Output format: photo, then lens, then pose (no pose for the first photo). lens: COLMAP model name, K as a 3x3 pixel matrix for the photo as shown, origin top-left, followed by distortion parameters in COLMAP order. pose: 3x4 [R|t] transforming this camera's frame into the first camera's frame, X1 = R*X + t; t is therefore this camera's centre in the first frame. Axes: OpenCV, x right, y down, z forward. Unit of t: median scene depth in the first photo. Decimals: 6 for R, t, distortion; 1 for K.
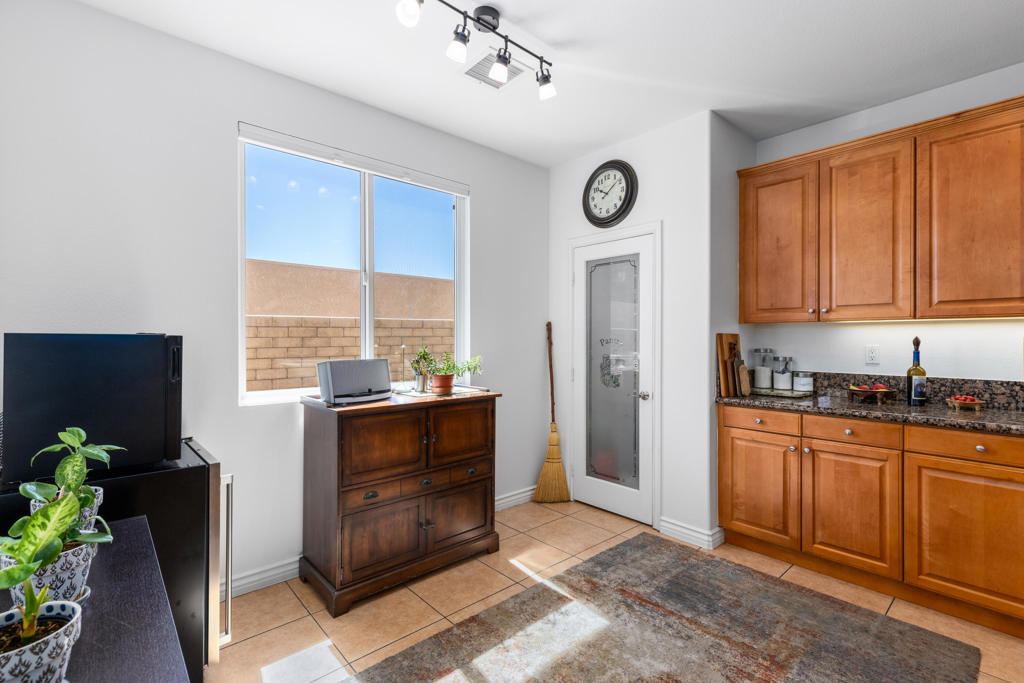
lens RADIAL K [[461.4, 0, 512.0], [0, 461.4, 341.5], [0, 0, 1]] dist [0.003532, 0.001096]
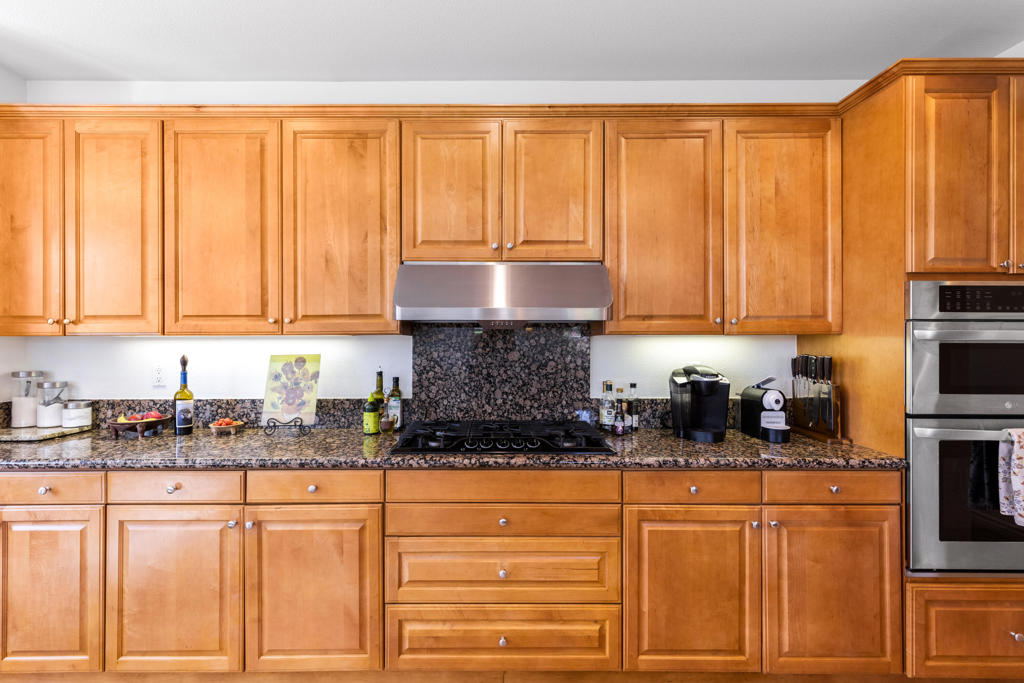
lens RADIAL K [[435.6, 0, 489.3], [0, 435.6, 347.1], [0, 0, 1]] dist [-0.000999, -0.000038]
pose [[0.669038, -0.007424, 0.743191, 0.653305], [0.005443, 0.999972, 0.005090, -0.026990], [-0.743208, 0.000640, 0.669060, 0.021247]]
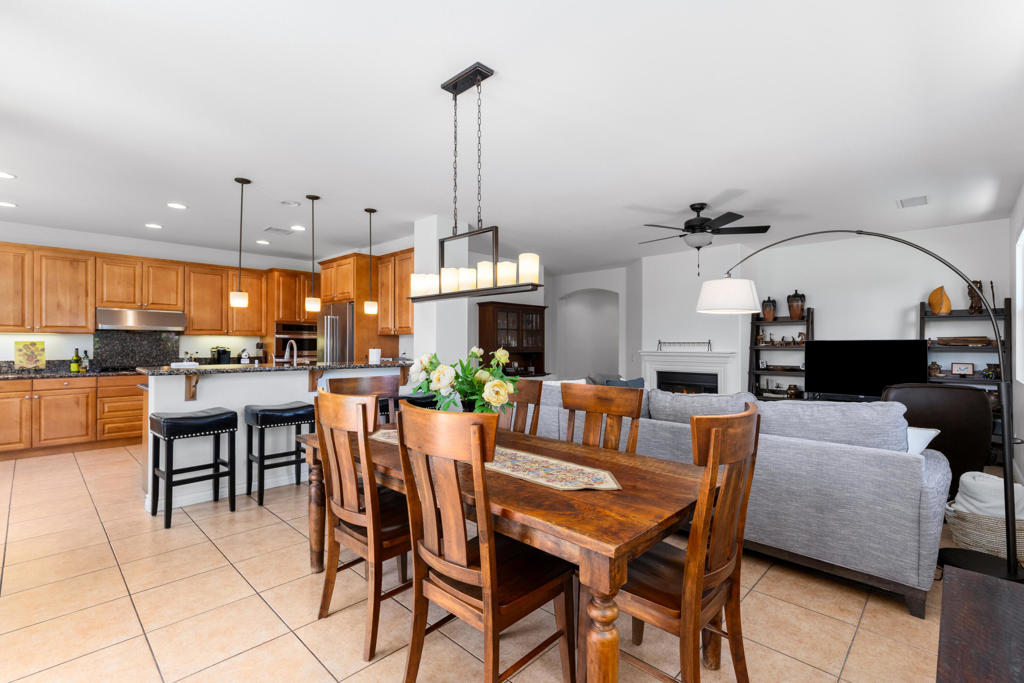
lens RADIAL K [[461.4, 0, 512.0], [0, 461.4, 341.5], [0, 0, 1]] dist [0.003532, 0.001096]
pose [[-0.074026, 0.006369, 0.997236, -1.324068], [0.003184, 0.999976, -0.006150, 0.012395], [-0.997251, 0.002720, -0.074044, -1.236462]]
